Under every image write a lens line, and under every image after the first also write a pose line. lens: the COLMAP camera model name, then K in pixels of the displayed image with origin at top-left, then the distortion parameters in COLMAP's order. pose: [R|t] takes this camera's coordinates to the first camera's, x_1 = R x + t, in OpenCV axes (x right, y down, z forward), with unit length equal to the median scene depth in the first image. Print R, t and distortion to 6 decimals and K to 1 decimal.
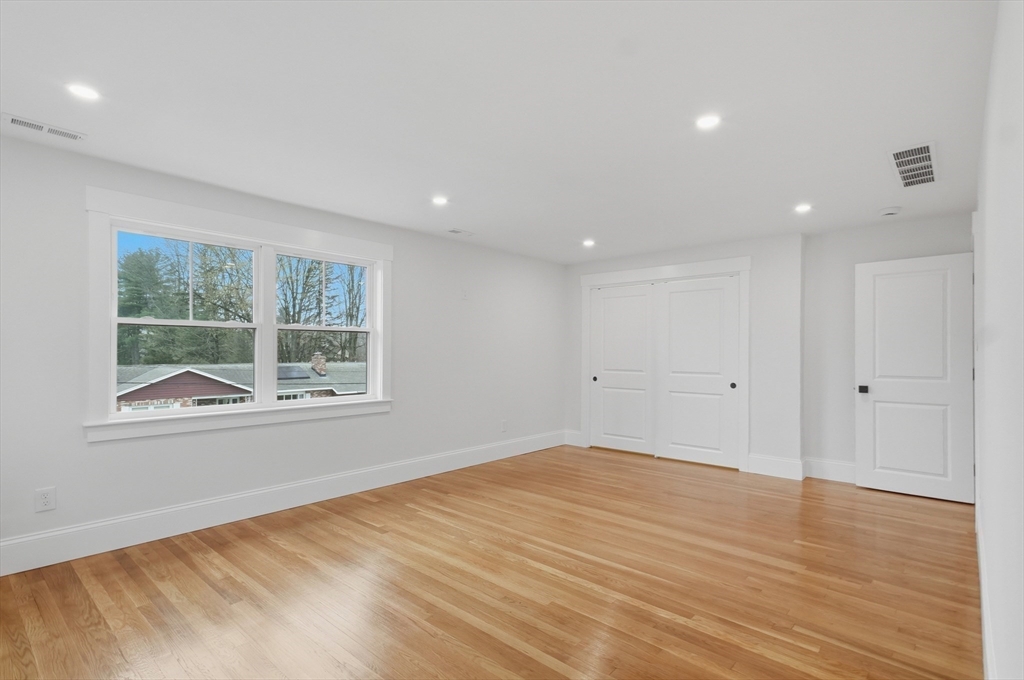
lens RADIAL K [[502.7, 0, 512.0], [0, 502.7, 340.0], [0, 0, 1]] dist [0.034404, 0.000053]
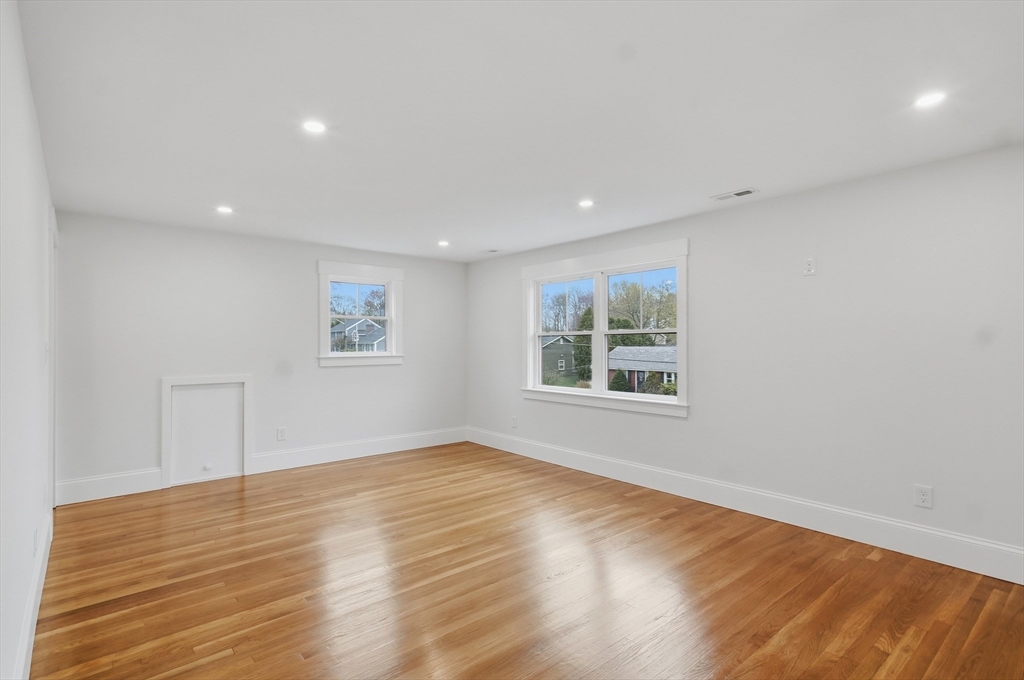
lens RADIAL K [[502.3, 0, 534.1], [0, 502.3, 357.7], [0, 0, 1]] dist [0.000437, 0.000416]
pose [[-0.124157, 0.012504, -0.992184, 0.857053], [0.018190, 0.999781, 0.010324, 0.022090], [0.992096, -0.016766, -0.124357, 1.038773]]
